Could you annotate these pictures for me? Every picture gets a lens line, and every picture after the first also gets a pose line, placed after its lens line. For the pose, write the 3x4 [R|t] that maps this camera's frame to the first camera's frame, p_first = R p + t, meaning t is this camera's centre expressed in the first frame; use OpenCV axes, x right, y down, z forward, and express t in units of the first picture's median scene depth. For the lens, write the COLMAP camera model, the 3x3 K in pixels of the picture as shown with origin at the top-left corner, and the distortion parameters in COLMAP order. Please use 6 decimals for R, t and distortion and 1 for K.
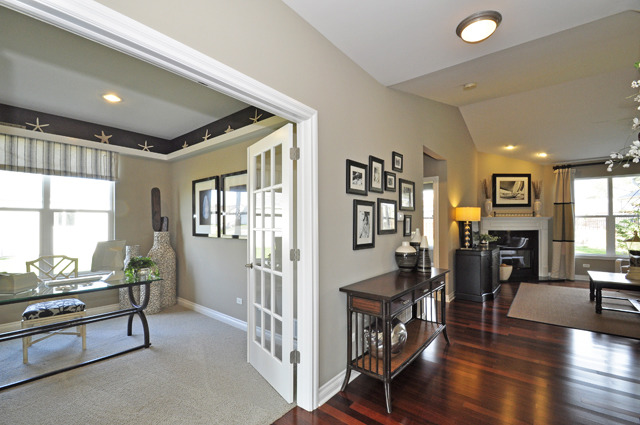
lens RADIAL K [[279.7, 0, 303.1], [0, 279.7, 220.9], [0, 0, 1]] dist [-0.010476, -0.007497]
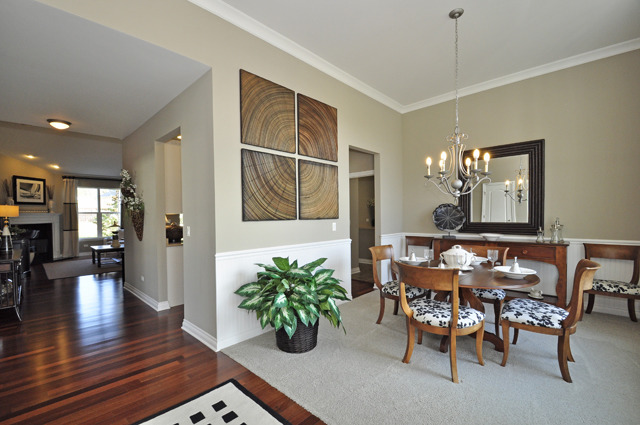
lens RADIAL K [[279.7, 0, 311.8], [0, 279.7, 221.6], [0, 0, 1]] dist [-0.010476, -0.007497]
pose [[0.047971, -0.024533, 0.998547, -0.399689], [0.001914, 0.999699, 0.024469, -0.003305], [-0.998847, 0.000737, 0.048004, -0.295689]]
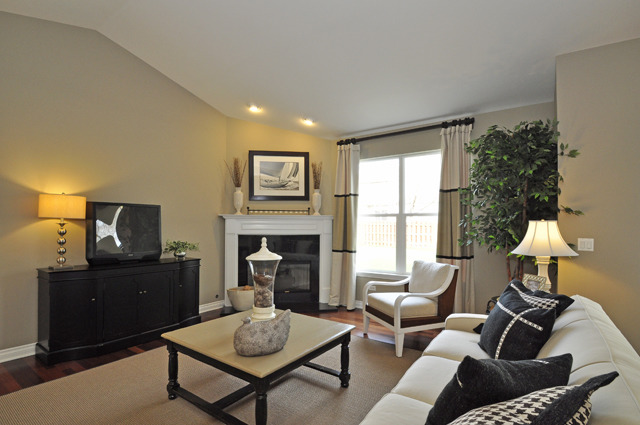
lens RADIAL K [[318.9, 0, 311.4], [0, 318.9, 216.4], [0, 0, 1]] dist [-0.004817, -0.000770]
pose [[0.993874, 0.006631, 0.110320, 0.764214], [-0.004395, 0.999780, -0.020499, 0.004577], [-0.110432, 0.019889, 0.993685, 0.227049]]
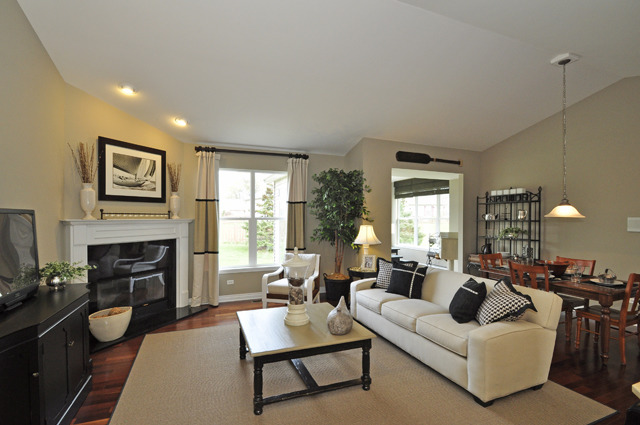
lens RADIAL K [[294.2, 0, 313.6], [0, 294.2, 218.6], [0, 0, 1]] dist [-0.009657, -0.000819]
pose [[0.458442, -0.001777, 0.888722, 0.386895], [-0.006628, 0.999963, 0.005418, -0.020930], [-0.888700, -0.008375, 0.458414, 0.394667]]
